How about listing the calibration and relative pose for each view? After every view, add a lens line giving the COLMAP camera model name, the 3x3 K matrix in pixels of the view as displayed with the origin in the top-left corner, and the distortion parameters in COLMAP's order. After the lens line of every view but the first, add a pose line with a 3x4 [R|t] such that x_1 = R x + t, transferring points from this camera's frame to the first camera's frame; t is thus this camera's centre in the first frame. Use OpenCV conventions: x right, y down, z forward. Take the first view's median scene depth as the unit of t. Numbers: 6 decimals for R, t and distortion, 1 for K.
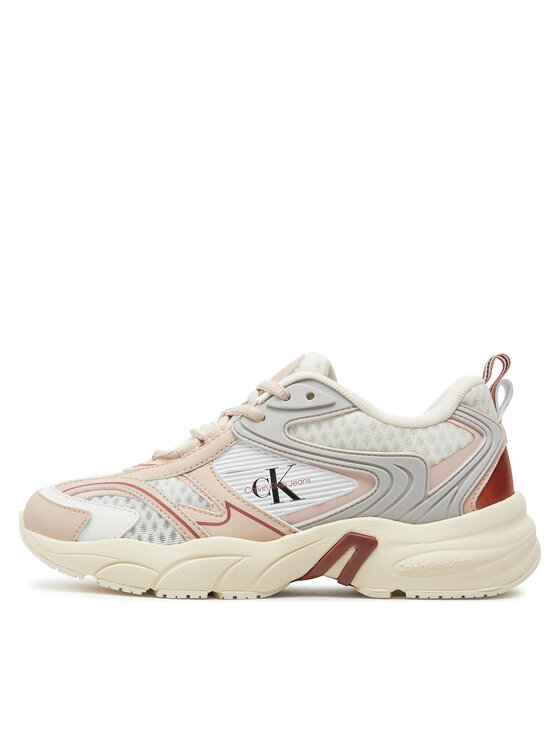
lens RADIAL K [[1381.3, 0, 280.0], [0, 1381.3, 373.0], [0, 0, 1]] dist [0.002646, 0.007225]
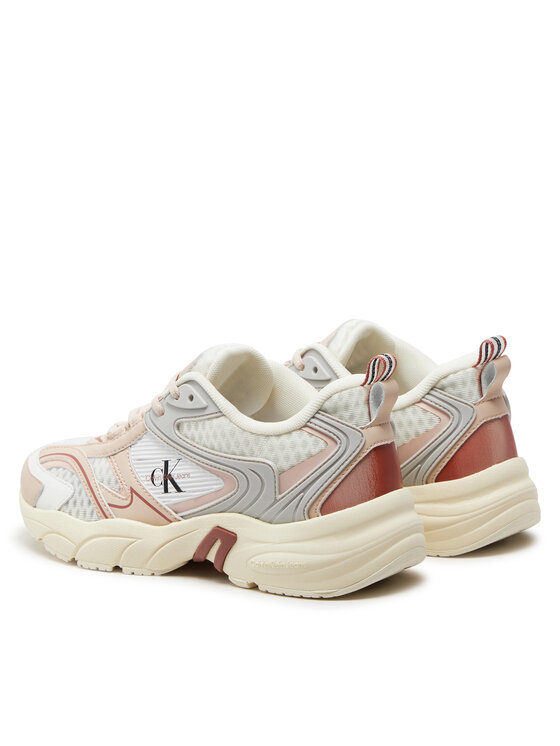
lens RADIAL K [[2191.3, 0, 280.0], [0, 2191.3, 373.0], [0, 0, 1]] dist [0.599498, -0.023738]
pose [[0.831532, 0.062592, -0.551939, 1.042432], [0.082393, 0.968742, 0.233989, -0.404872], [0.549332, -0.240045, 0.800383, -0.340696]]
